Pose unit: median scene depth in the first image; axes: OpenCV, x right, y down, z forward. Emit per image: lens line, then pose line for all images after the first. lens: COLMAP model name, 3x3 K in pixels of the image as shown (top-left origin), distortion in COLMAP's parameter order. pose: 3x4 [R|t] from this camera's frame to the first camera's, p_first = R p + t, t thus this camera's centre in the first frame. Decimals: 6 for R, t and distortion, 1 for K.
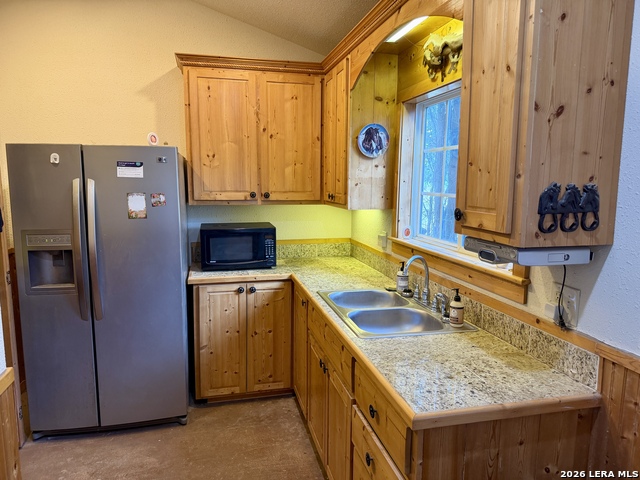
lens RADIAL K [[451.3, 0, 319.1], [0, 451.3, 241.3], [0, 0, 1]] dist [0.080400, -0.106231]
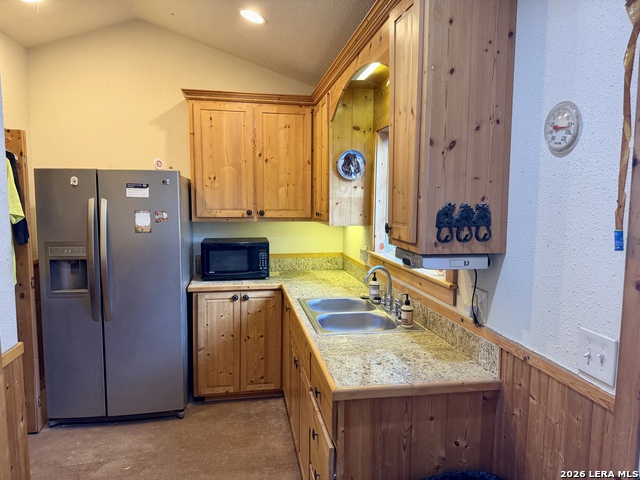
lens RADIAL K [[451.3, 0, 319.1], [0, 451.3, 241.3], [0, 0, 1]] dist [0.080400, -0.106231]
pose [[0.998236, 0.006099, -0.059050, 0.114265], [-0.008585, 0.999083, -0.041946, 0.016222], [0.058740, 0.042379, 0.997373, -0.121498]]
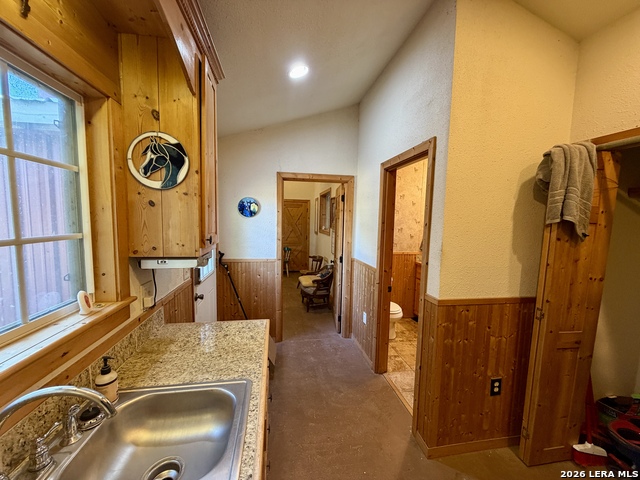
lens RADIAL K [[255.5, 0, 317.6], [0, 255.5, 240.3], [0, 0, 1]] dist [0.000476, 0.000417]
pose [[-0.997301, -0.031594, 0.066277, -0.055126], [-0.016204, 0.975135, 0.221018, -0.143742], [-0.071612, 0.219347, -0.973015, 1.039027]]
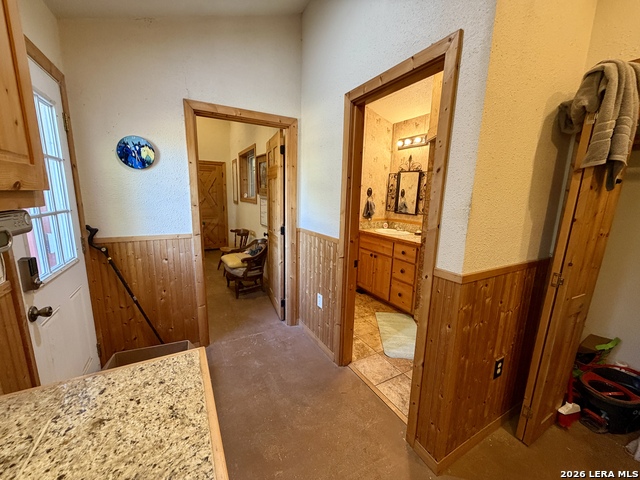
lens RADIAL K [[255.5, 0, 317.6], [0, 255.5, 240.3], [0, 0, 1]] dist [0.000476, 0.000417]
pose [[-0.964630, 0.021638, -0.262717, 0.041976], [-0.062510, 0.949422, 0.307719, -0.049532], [0.256087, 0.313258, -0.914488, 0.768919]]
